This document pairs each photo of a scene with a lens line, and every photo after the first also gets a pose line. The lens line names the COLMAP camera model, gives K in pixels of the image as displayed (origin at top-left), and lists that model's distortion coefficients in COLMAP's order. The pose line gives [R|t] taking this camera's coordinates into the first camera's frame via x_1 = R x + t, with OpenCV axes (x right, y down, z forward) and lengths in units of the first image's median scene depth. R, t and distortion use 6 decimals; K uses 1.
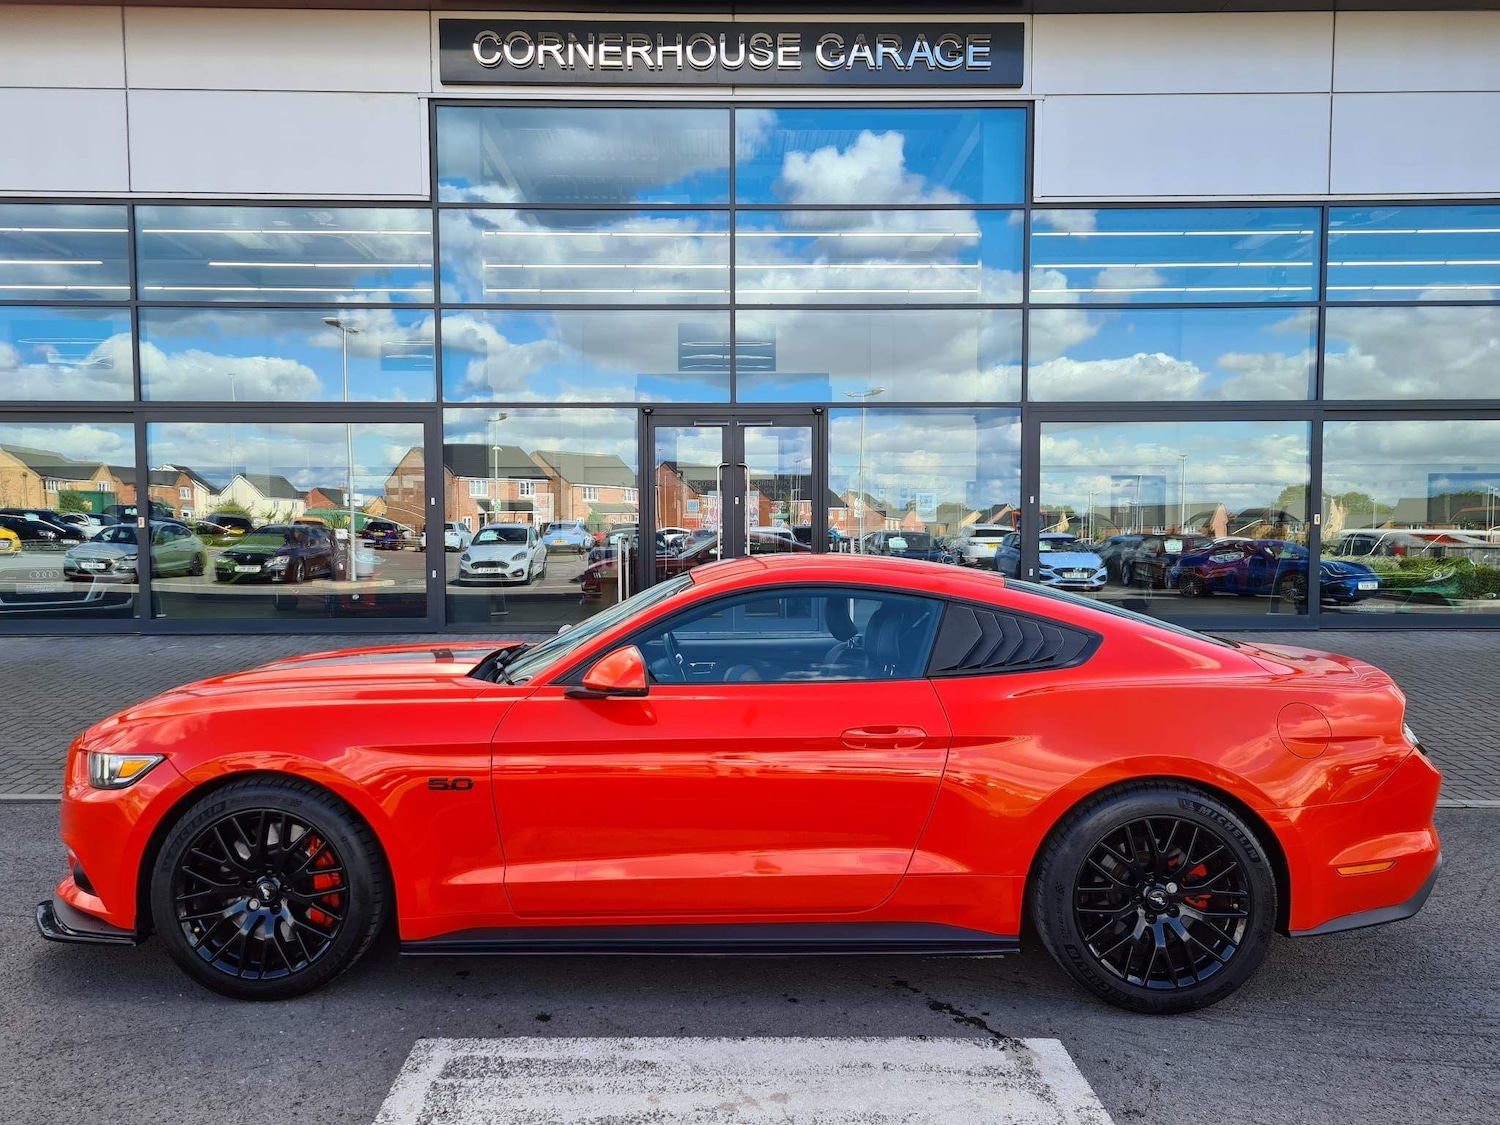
lens RADIAL K [[1106.2, 0, 734.1], [0, 1106.2, 578.0], [0, 0, 1]] dist [0.037883, -0.010315]
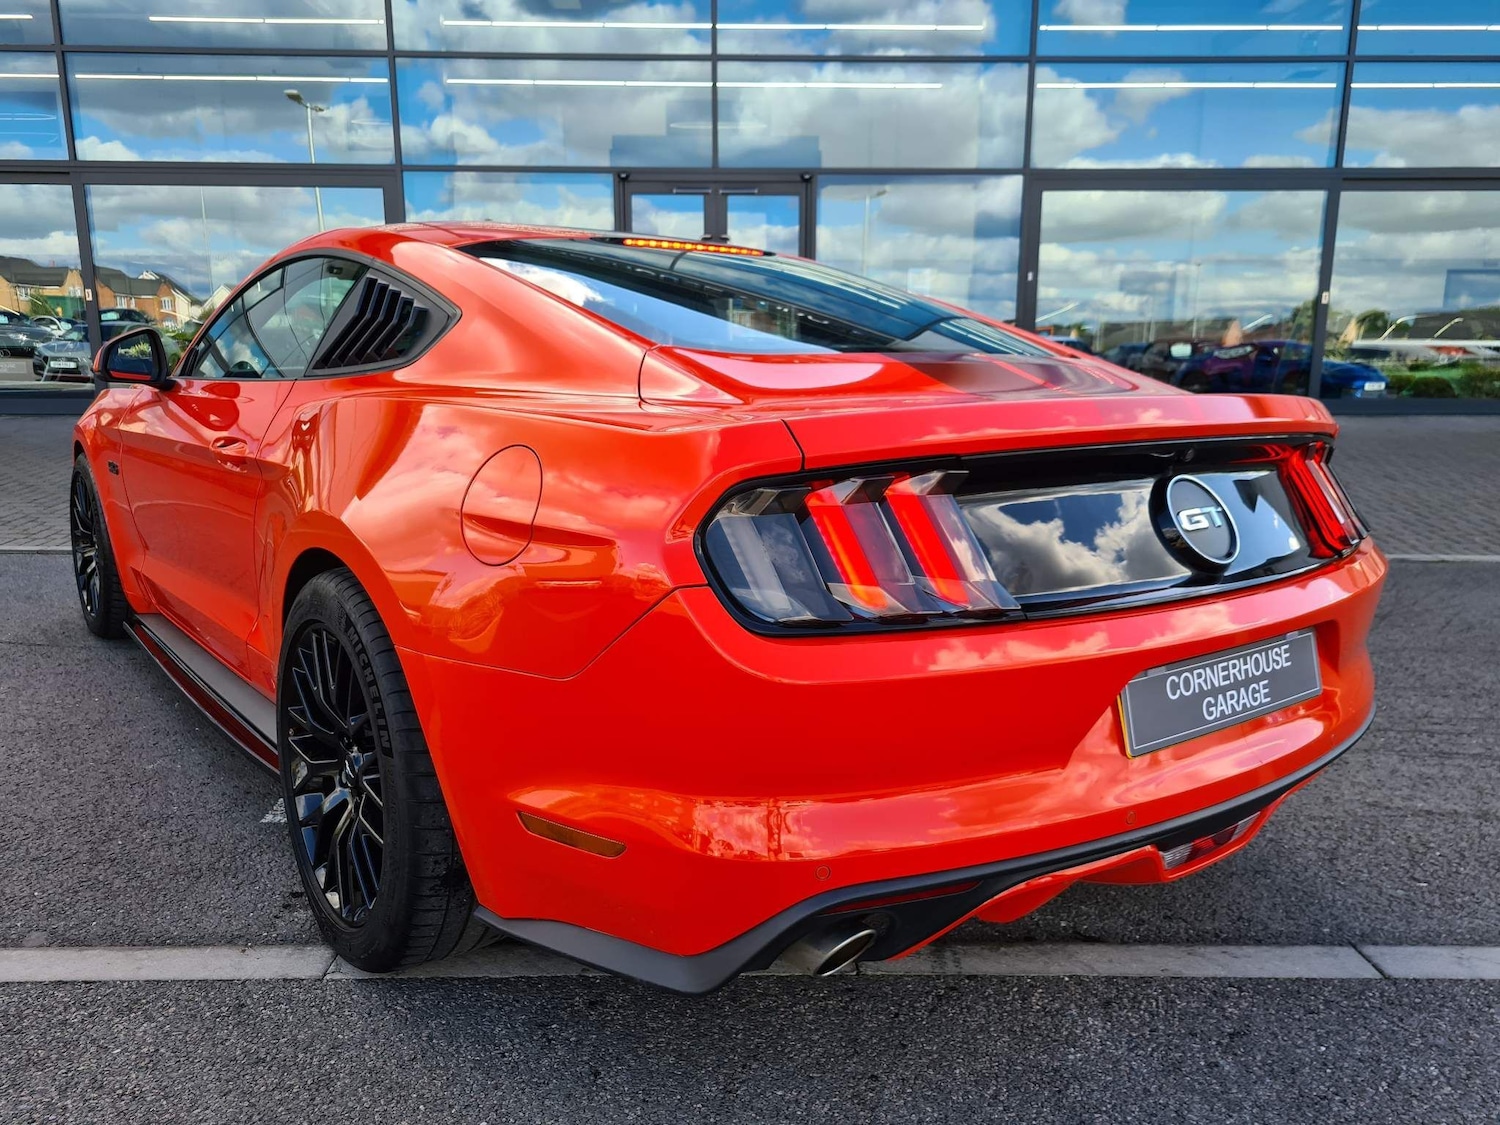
lens RADIAL K [[1114.9, 0, 748.8], [0, 1114.9, 575.0], [0, 0, 1]] dist [0.031243, -0.008961]
pose [[0.999946, 0.001499, 0.010291, 0.018111], [-0.003062, 0.988123, 0.153635, 0.035486], [-0.009939, -0.153658, 0.988074, 0.015858]]
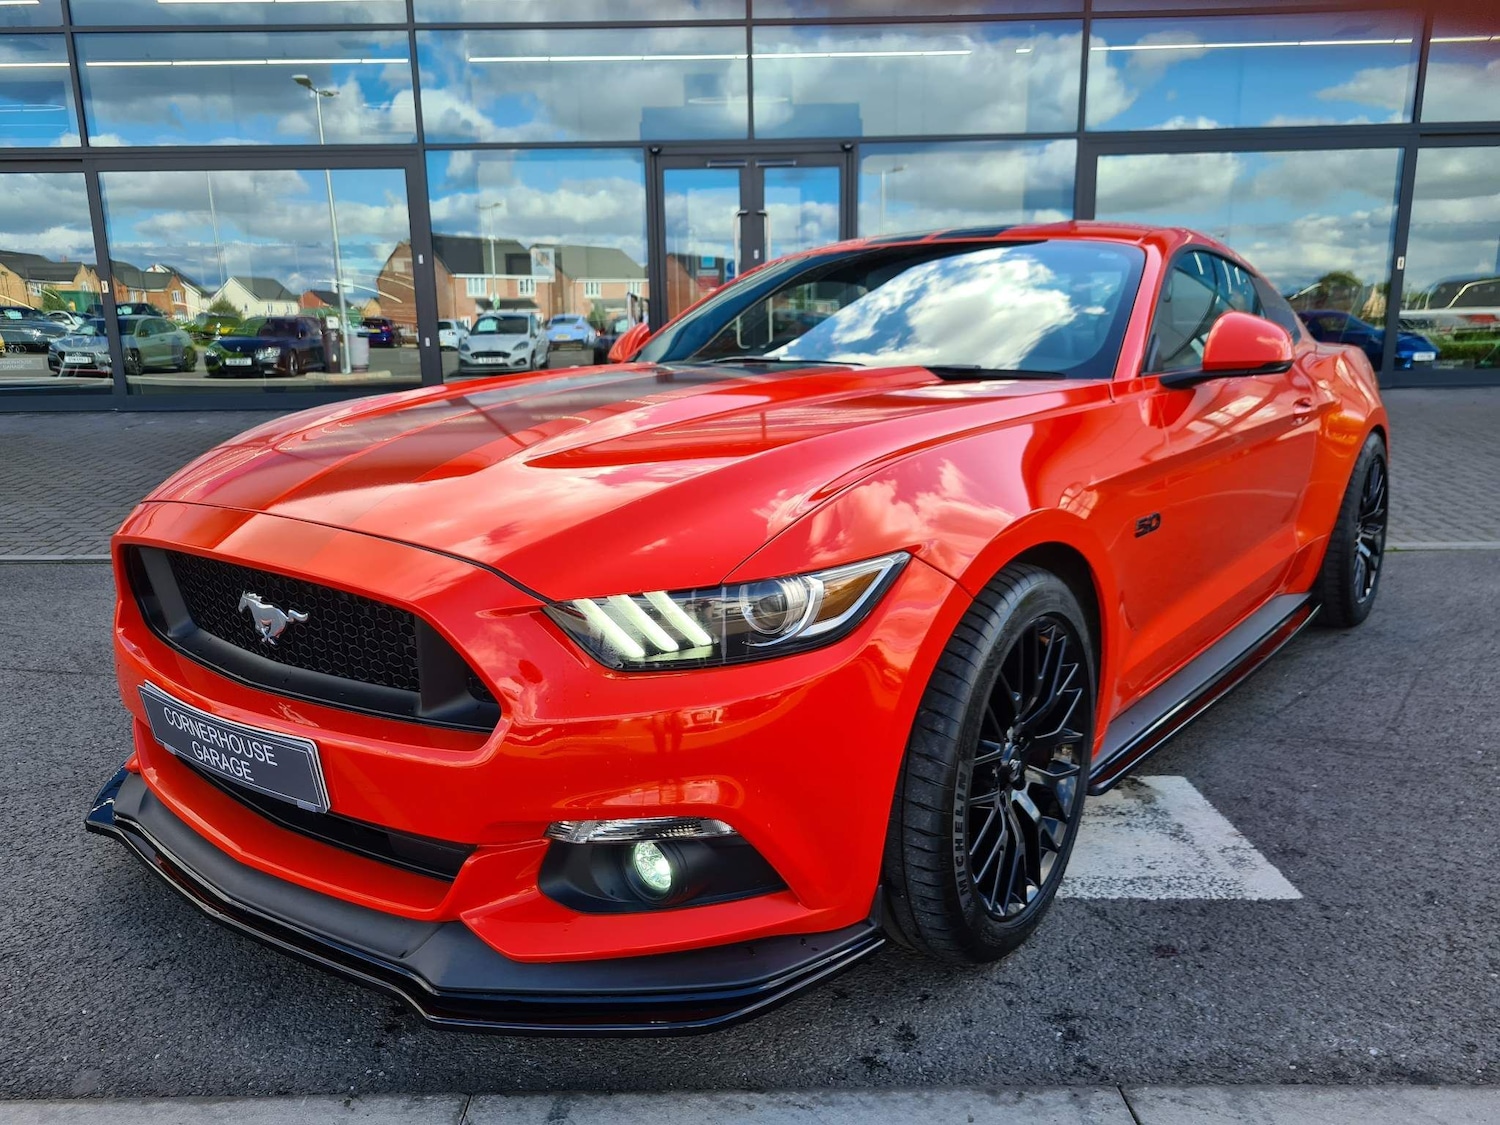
lens RADIAL K [[1115.1, 0, 733.4], [0, 1115.1, 574.9], [0, 0, 1]] dist [0.026165, -0.003757]
pose [[0.999853, -0.013064, -0.011061, -0.009533], [0.014742, 0.985573, 0.168607, 0.034077], [0.008699, -0.168745, 0.985621, 0.056870]]
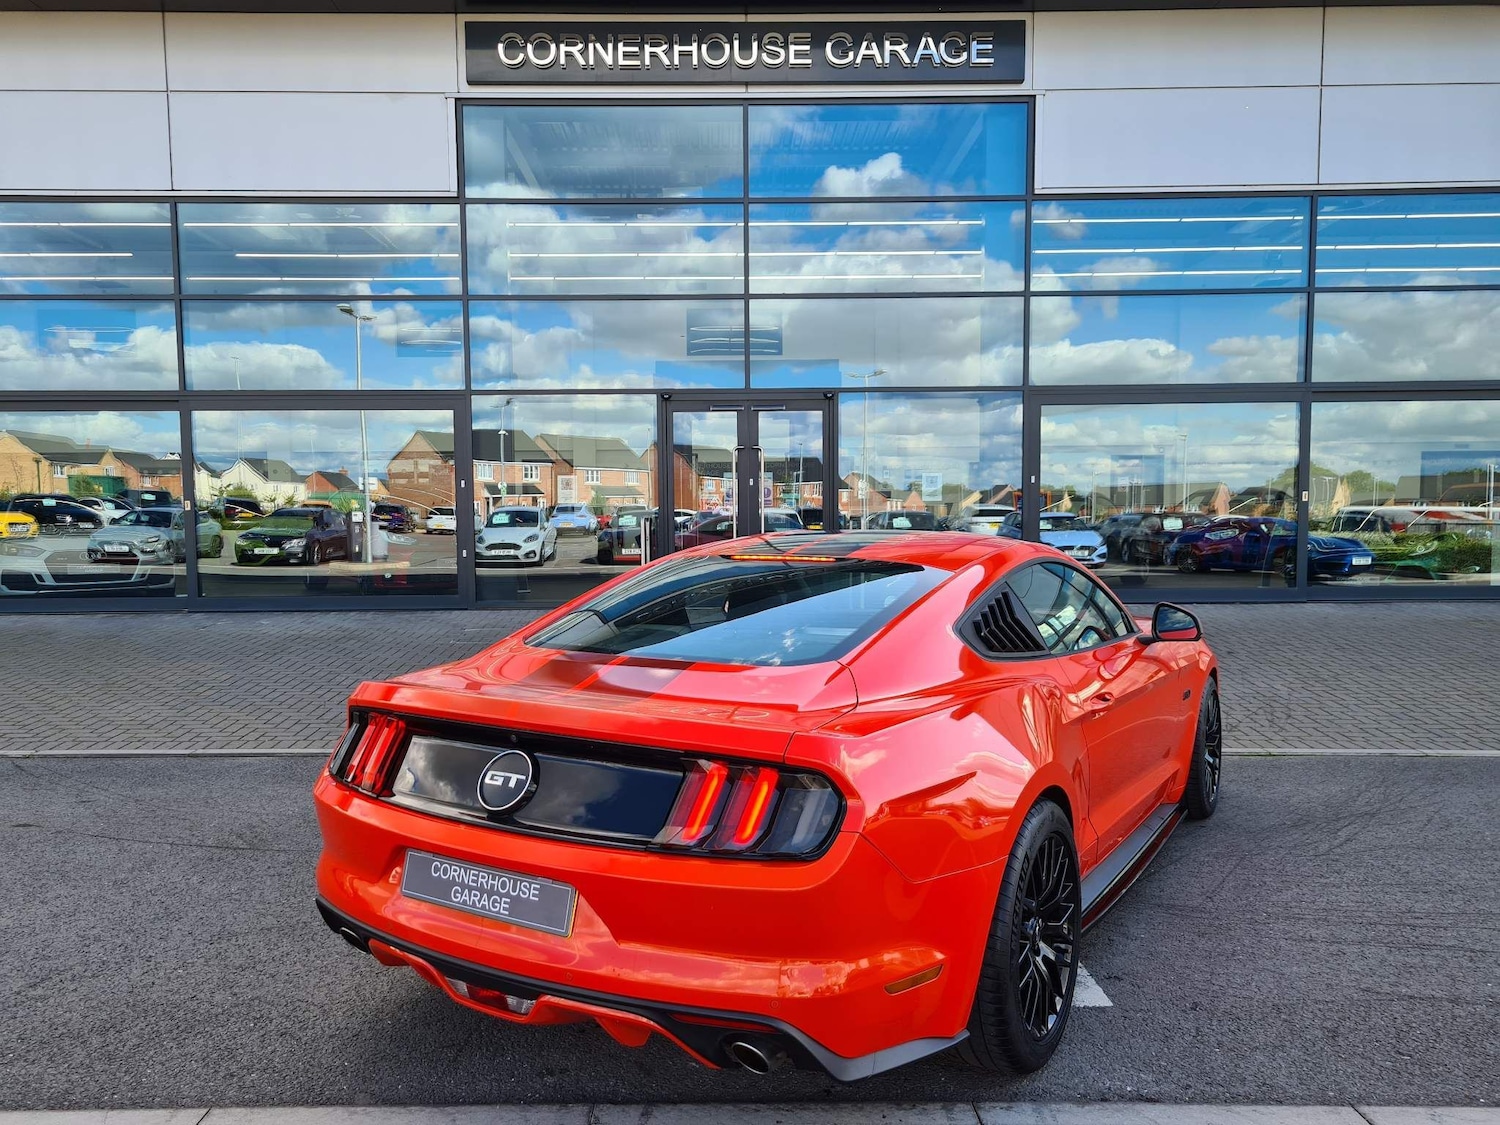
lens RADIAL K [[1108.8, 0, 730.7], [0, 1108.8, 582.3], [0, 0, 1]] dist [0.041243, -0.013833]
pose [[0.999980, -0.005238, -0.003435, -0.014184], [0.005305, 0.999790, 0.019813, 0.004542], [0.003330, -0.019831, 0.999798, -0.054836]]
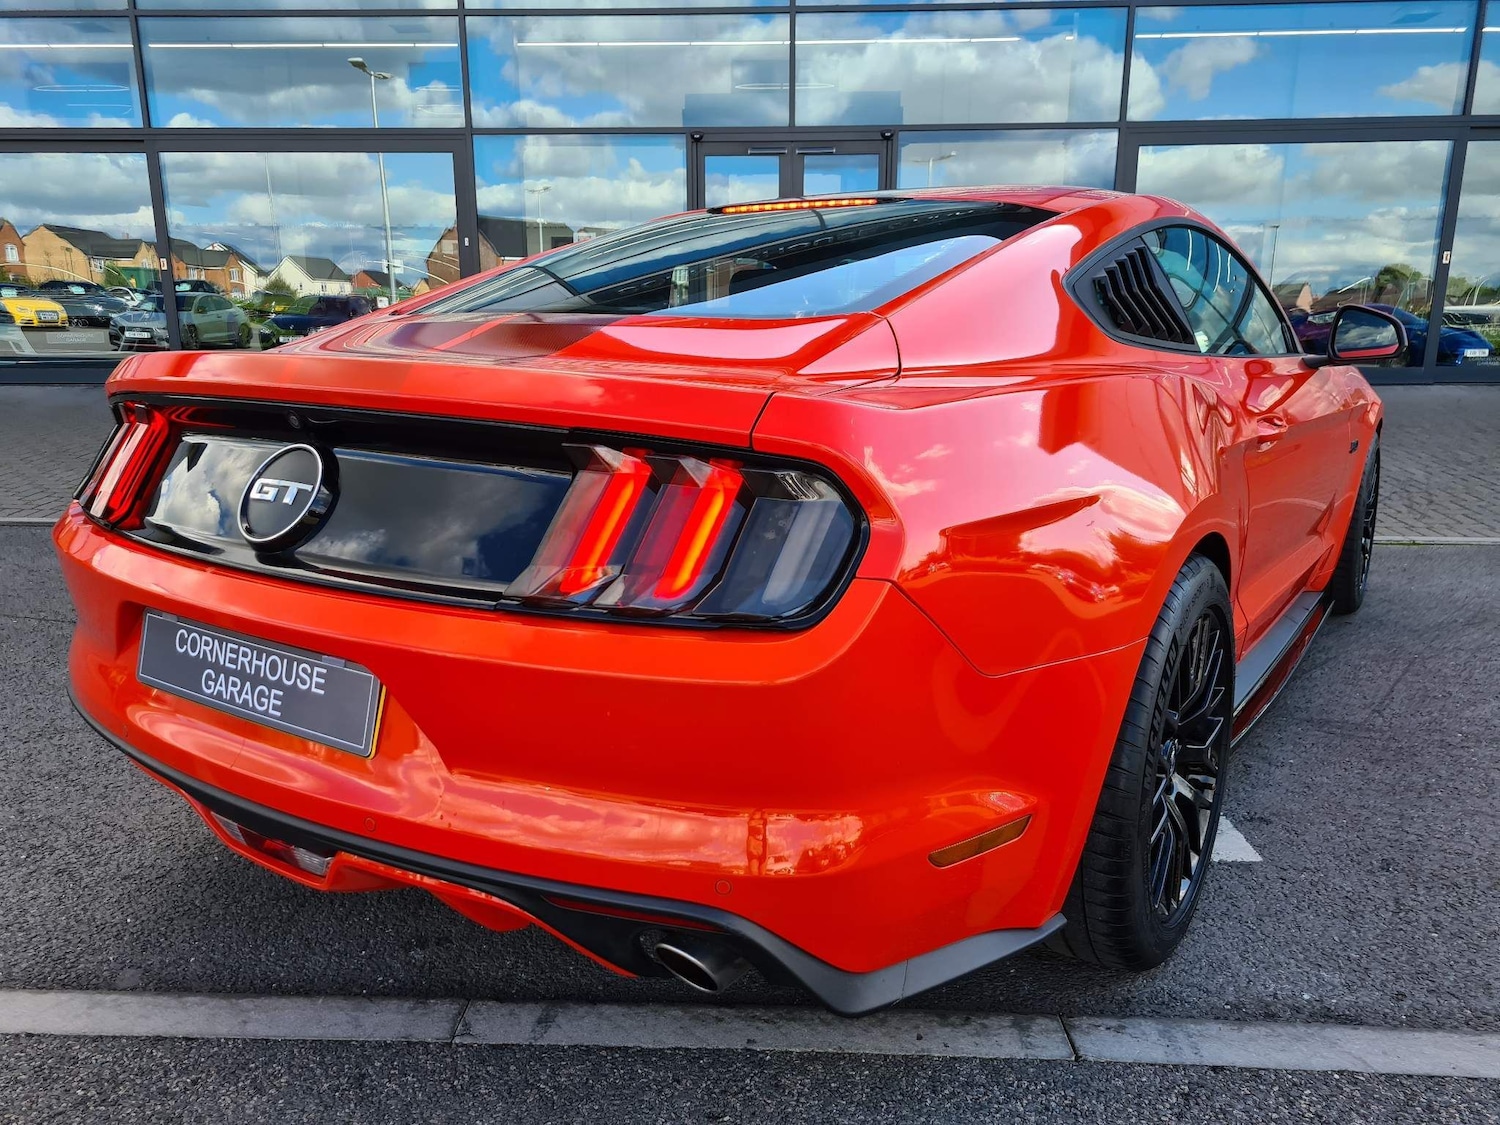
lens RADIAL K [[1106.2, 0, 734.1], [0, 1106.2, 578.0], [0, 0, 1]] dist [0.037883, -0.010315]
pose [[0.998843, 0.011366, -0.046723, -0.001498], [-0.002578, 0.982922, 0.184003, 0.035280], [0.048017, -0.183670, 0.981815, 0.044713]]
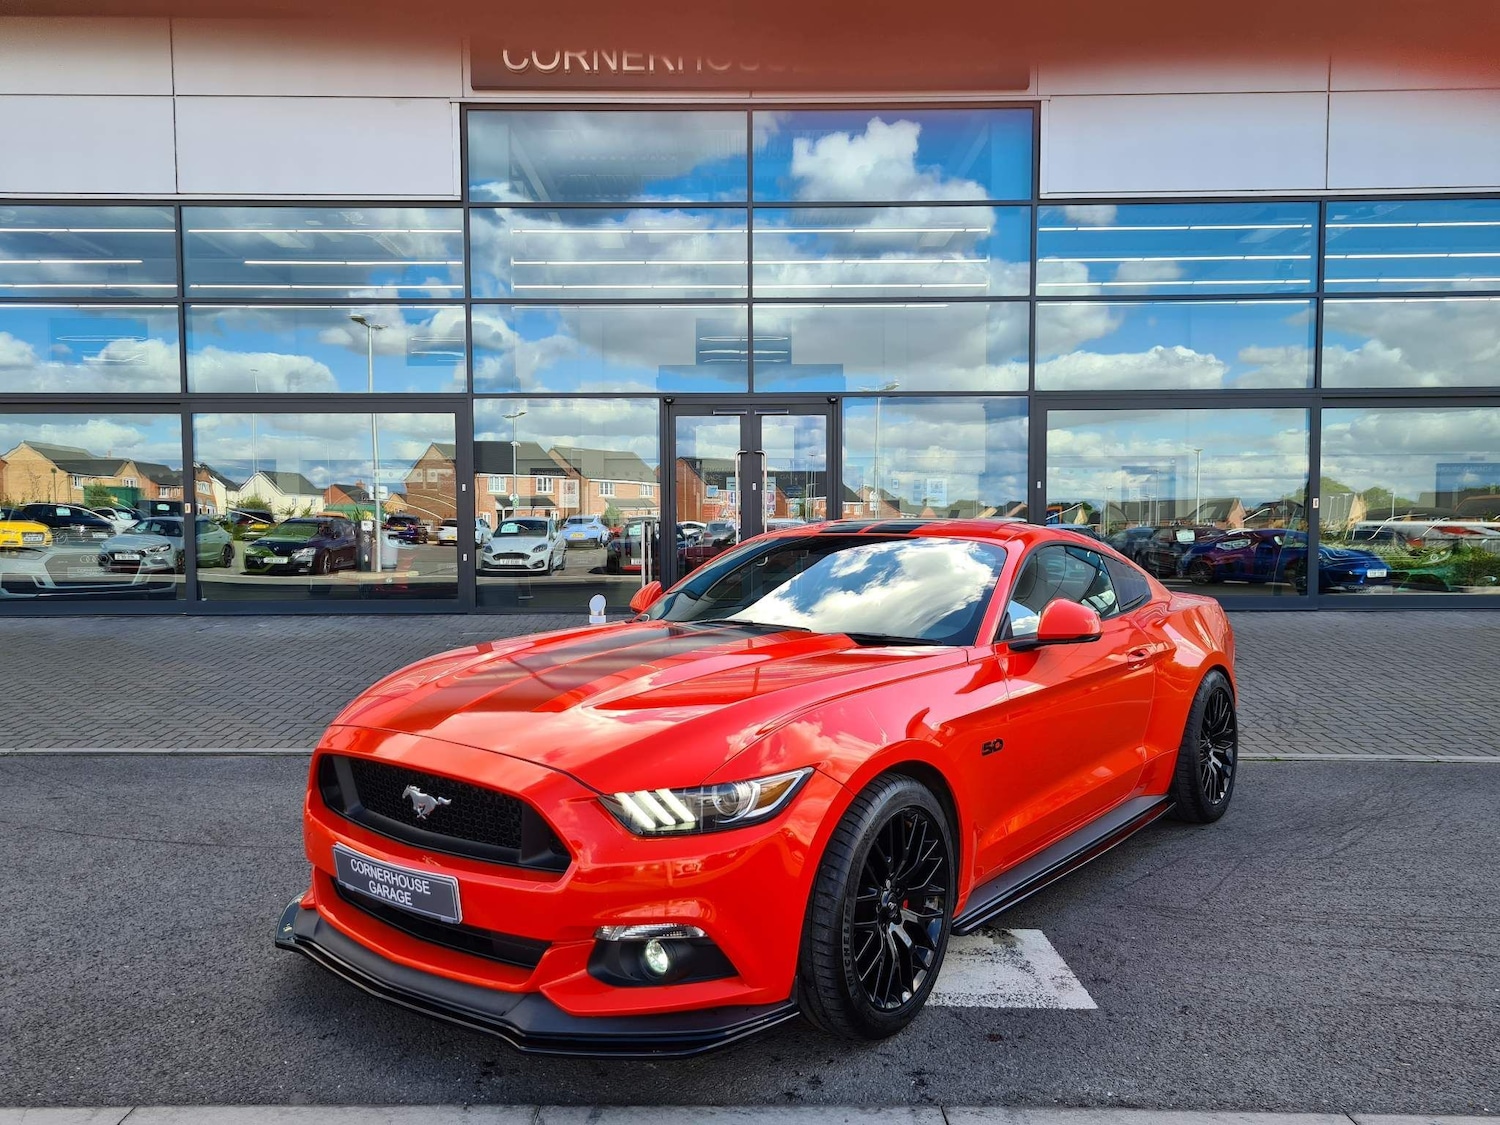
lens RADIAL K [[1108.6, 0, 734.6], [0, 1108.6, 571.5], [0, 0, 1]] dist [0.038221, -0.010016]
pose [[0.999910, -0.001371, -0.013344, -0.002220], [0.001324, 0.999993, -0.003500, 0.013819], [0.013349, 0.003482, 0.999905, -0.043647]]
